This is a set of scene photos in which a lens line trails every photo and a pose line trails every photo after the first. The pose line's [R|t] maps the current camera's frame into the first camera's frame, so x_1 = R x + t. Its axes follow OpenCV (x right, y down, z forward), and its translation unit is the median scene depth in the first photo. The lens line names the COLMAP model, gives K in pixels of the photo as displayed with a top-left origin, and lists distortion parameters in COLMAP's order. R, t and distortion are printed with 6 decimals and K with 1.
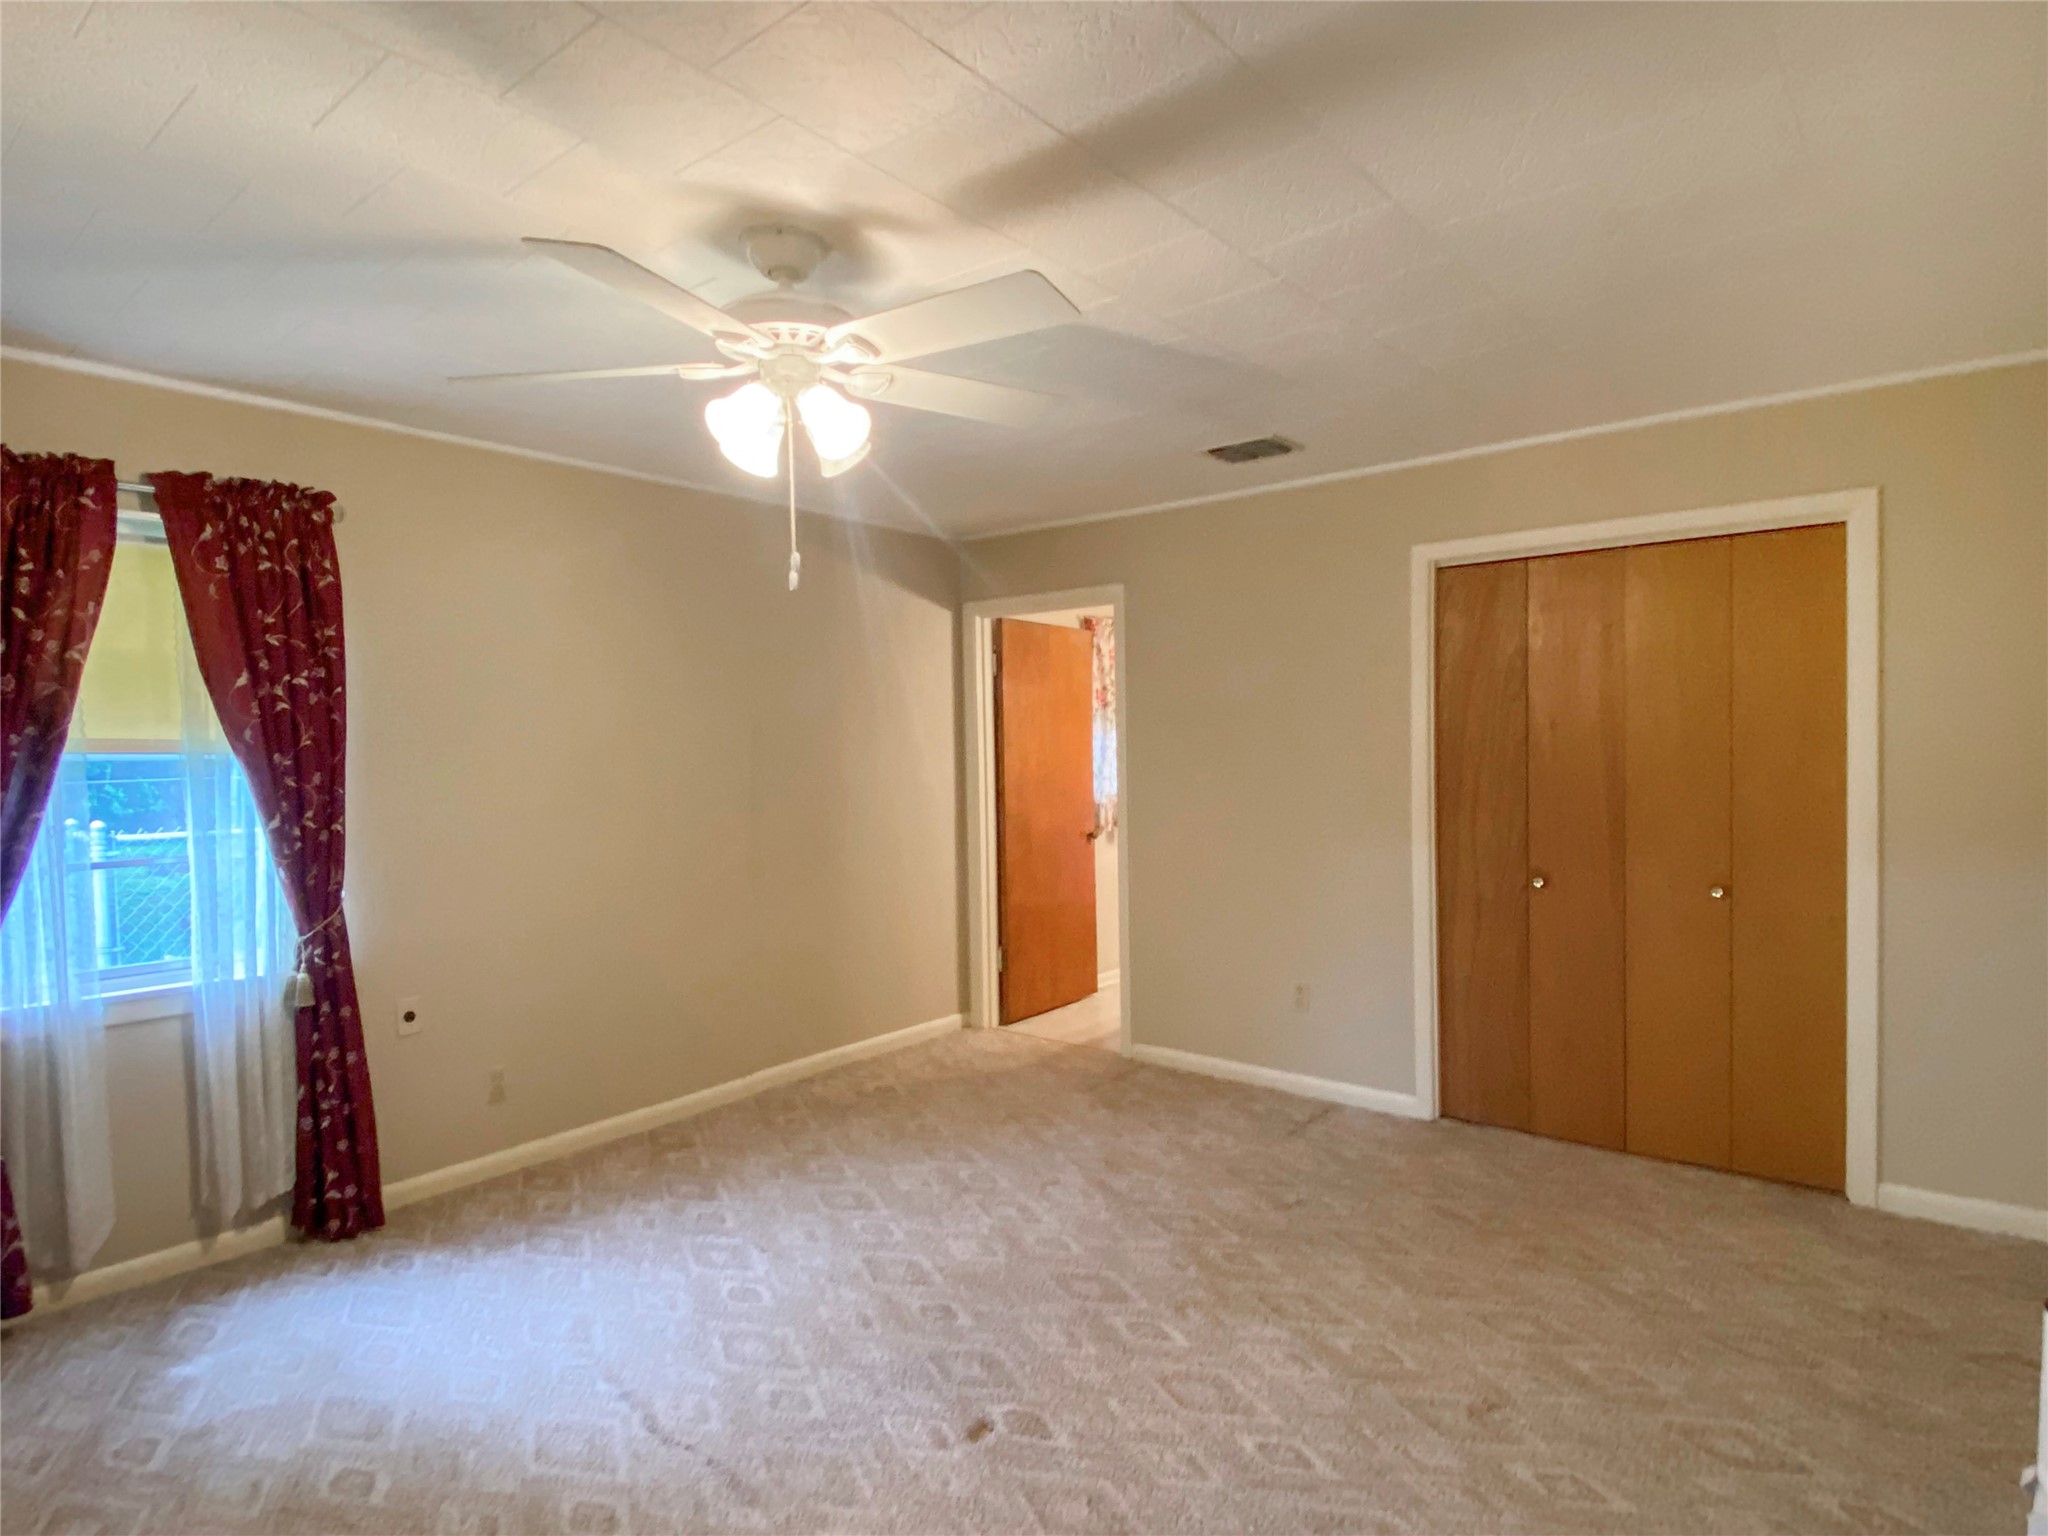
lens RADIAL K [[1103.4, 0, 1023.3], [0, 1103.4, 772.7], [0, 0, 1]] dist [-0.001509, -0.001542]
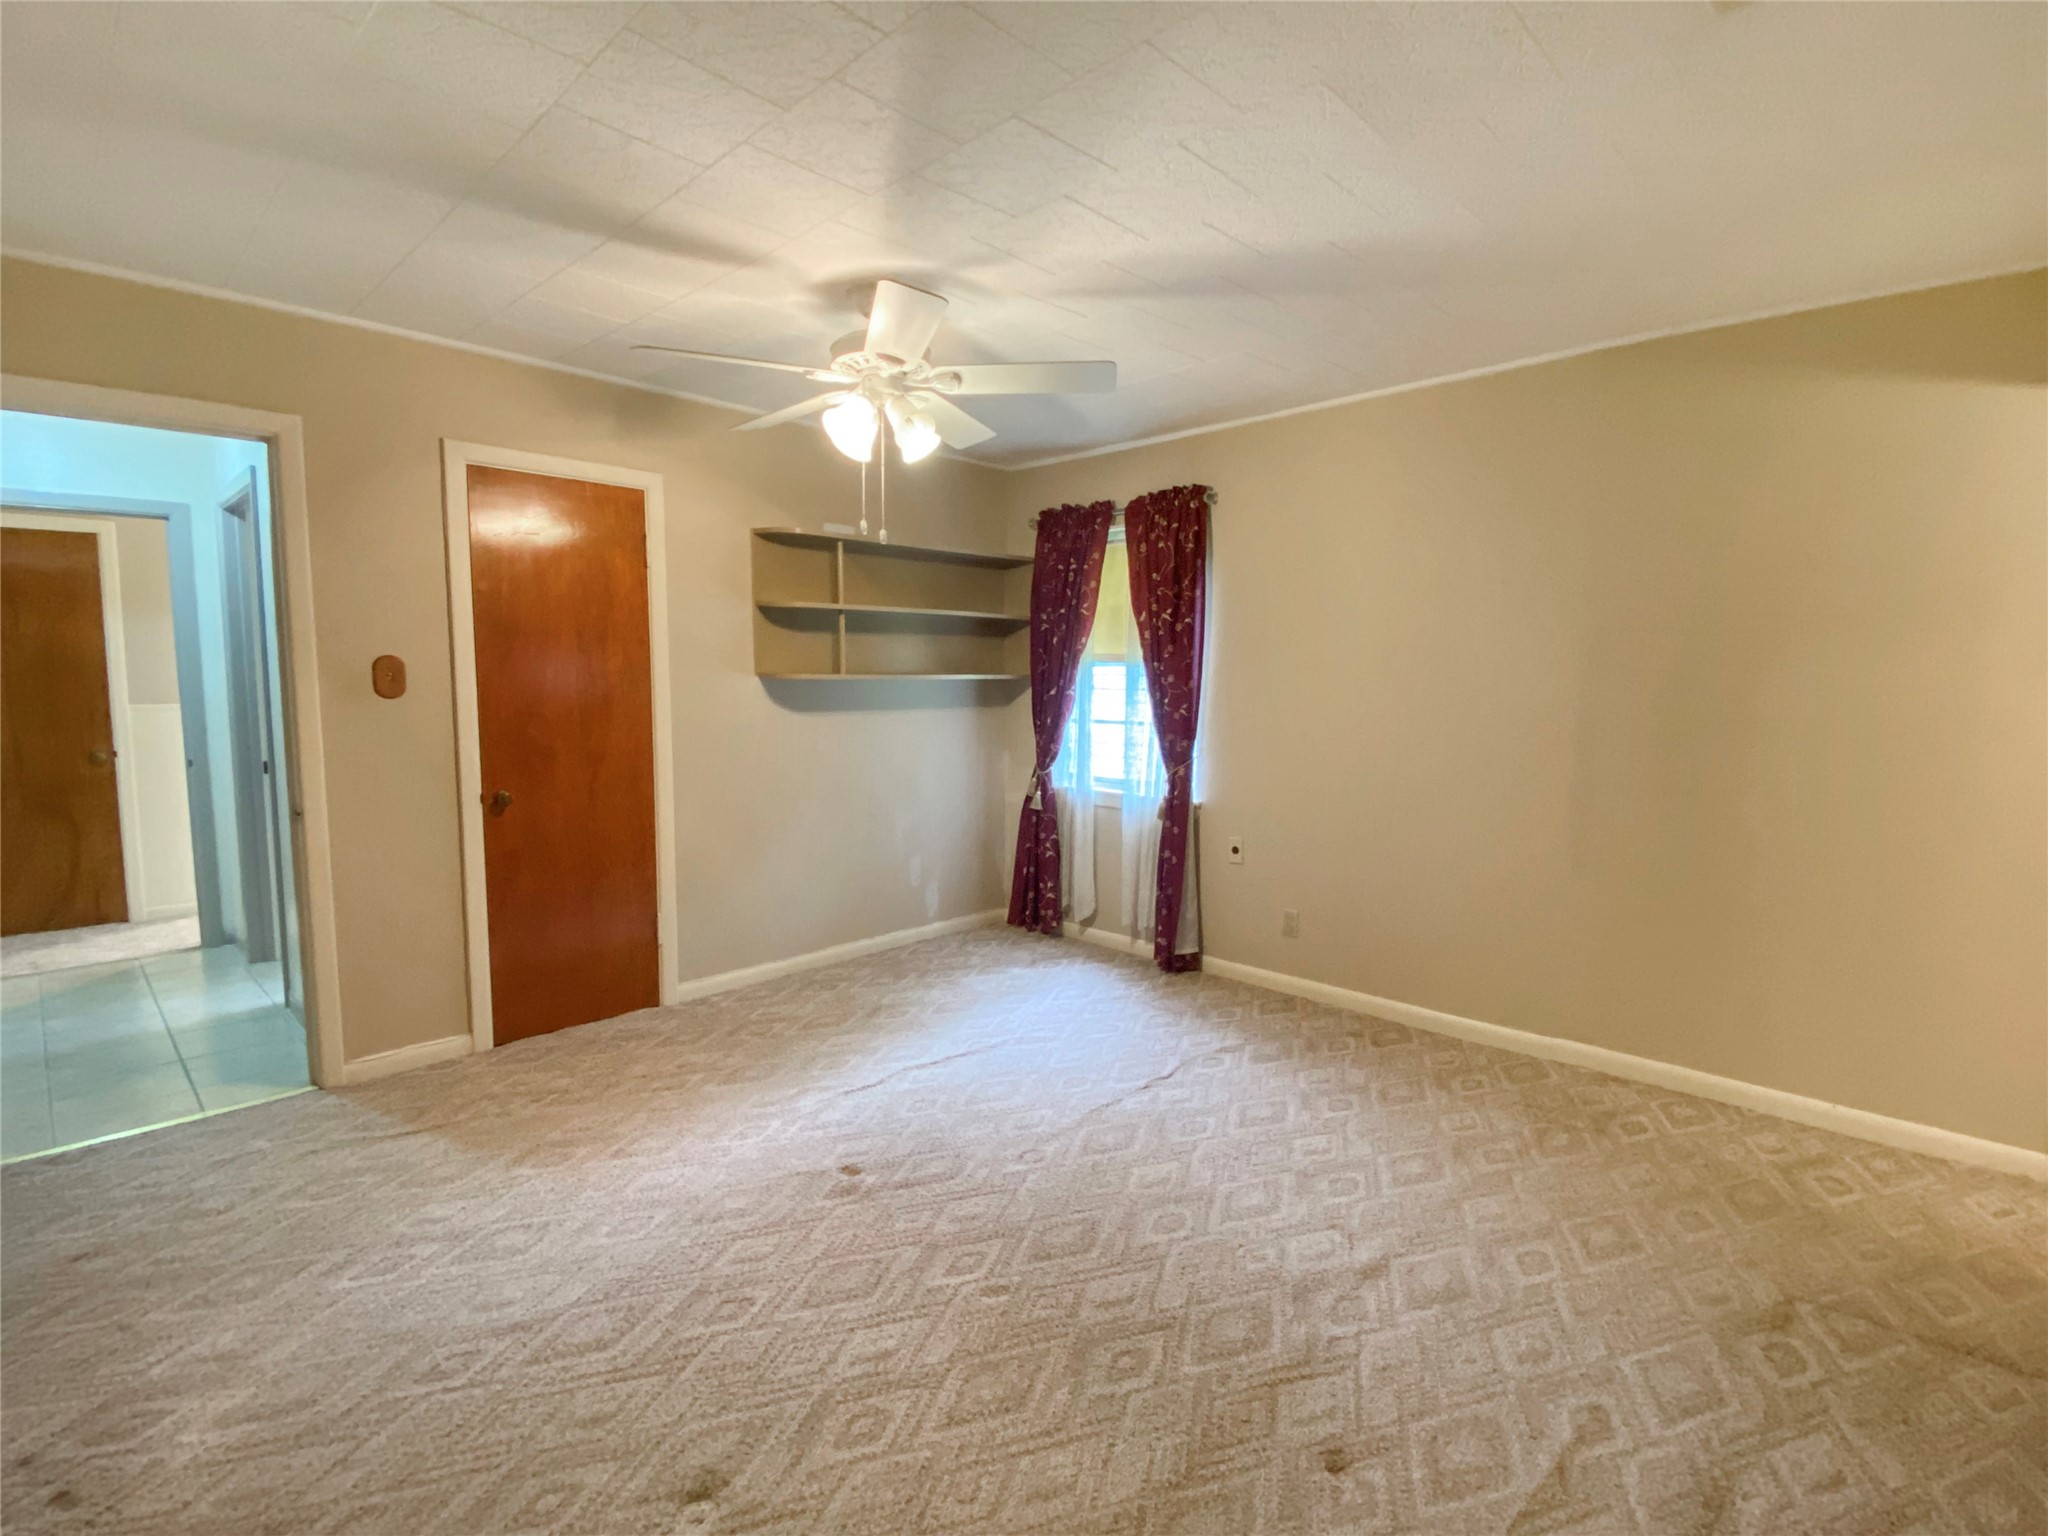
lens RADIAL K [[967.4, 0, 1022.4], [0, 967.4, 764.7], [0, 0, 1]] dist [0.020279, 0.000001]
pose [[-0.085156, 0.113332, -0.989901, 0.739428], [-0.023749, 0.992997, 0.115730, -0.026844], [0.996085, 0.033364, -0.081868, 0.896204]]
